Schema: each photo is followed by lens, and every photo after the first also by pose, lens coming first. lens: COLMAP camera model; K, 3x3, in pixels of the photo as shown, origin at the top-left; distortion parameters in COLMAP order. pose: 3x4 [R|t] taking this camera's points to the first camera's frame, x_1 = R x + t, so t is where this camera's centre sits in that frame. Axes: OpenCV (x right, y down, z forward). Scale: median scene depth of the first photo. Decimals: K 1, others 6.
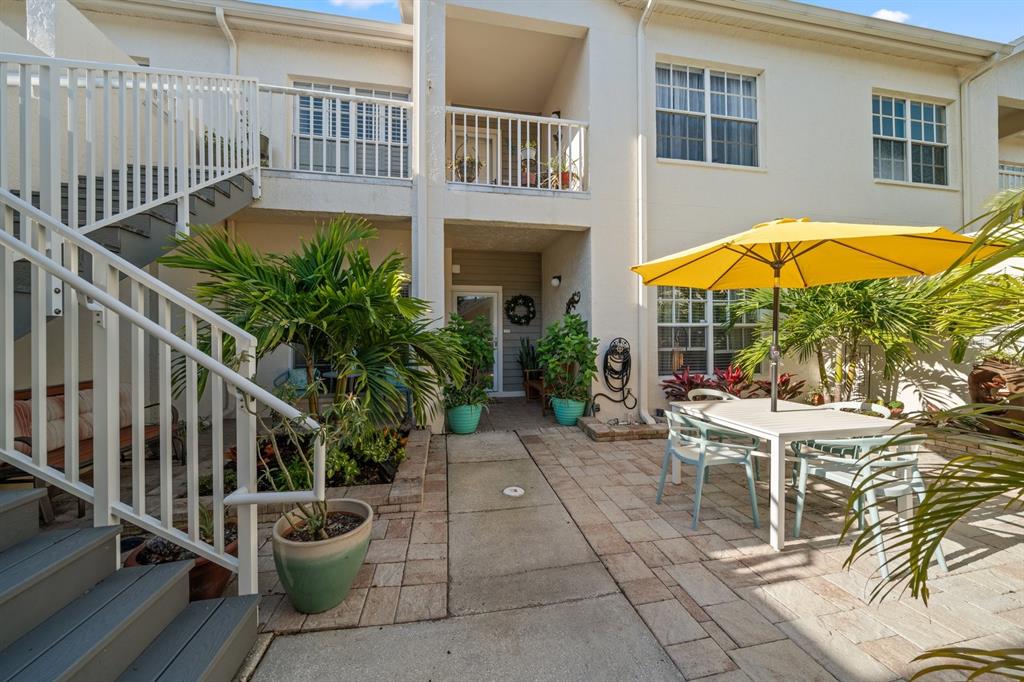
lens RADIAL K [[355.0, 0, 510.2], [0, 355.0, 338.8], [0, 0, 1]] dist [-0.008375, 0.000076]
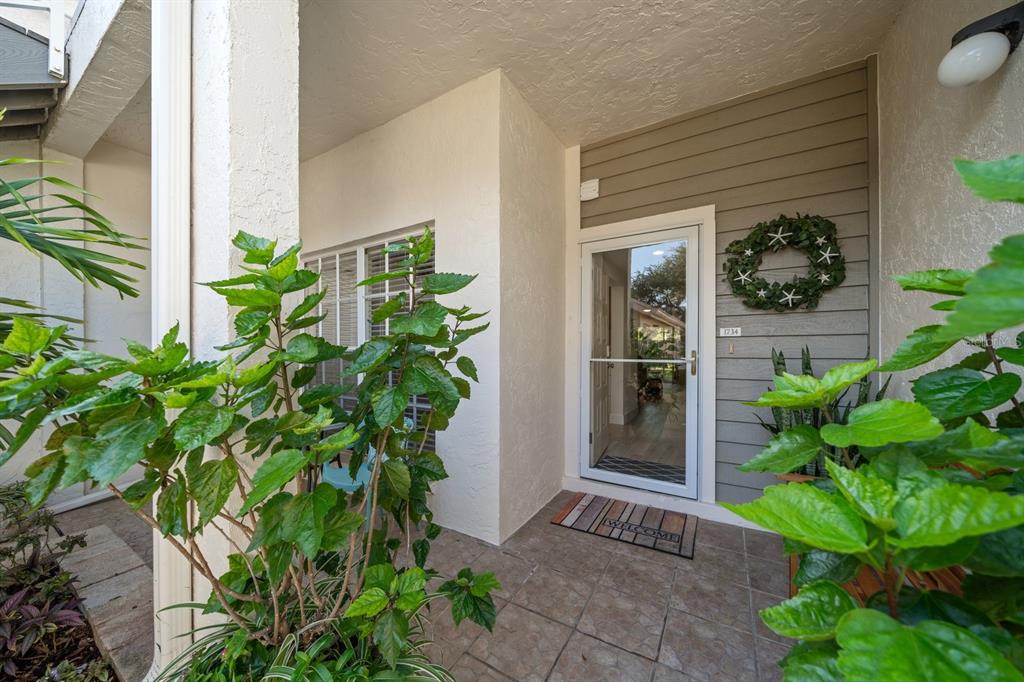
lens RADIAL K [[355.0, 0, 505.9], [0, 355.0, 348.0], [0, 0, 1]] dist [-0.008375, 0.000076]
pose [[0.737551, 0.005252, -0.675271, 0.061914], [-0.002643, 0.999985, 0.004891, -0.006890], [0.675286, -0.001823, 0.737553, 0.597047]]
